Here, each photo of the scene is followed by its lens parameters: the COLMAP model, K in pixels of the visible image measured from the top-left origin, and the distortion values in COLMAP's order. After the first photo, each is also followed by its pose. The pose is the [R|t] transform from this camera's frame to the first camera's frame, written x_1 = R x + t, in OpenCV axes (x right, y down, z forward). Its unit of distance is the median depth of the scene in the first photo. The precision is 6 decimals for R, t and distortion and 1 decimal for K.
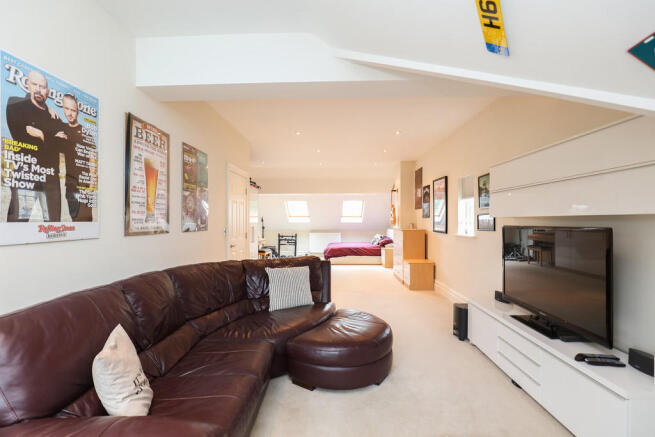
lens RADIAL K [[296.5, 0, 327.4], [0, 296.5, 218.2], [0, 0, 1]] dist [-0.021155, -0.000139]
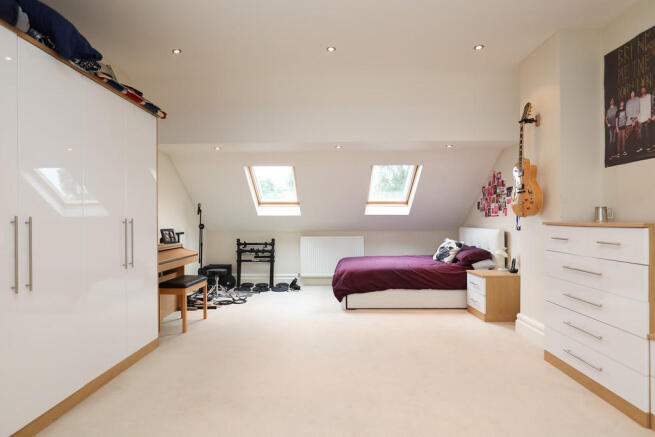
lens RADIAL K [[351.8, 0, 327.9], [0, 351.8, 220.3], [0, 0, 1]] dist [-0.022148, -0.000883]
pose [[0.999870, -0.005944, 0.014990, -0.024223], [0.005917, 0.999981, 0.001847, 0.022056], [-0.015001, -0.001758, 0.999886, 0.434083]]
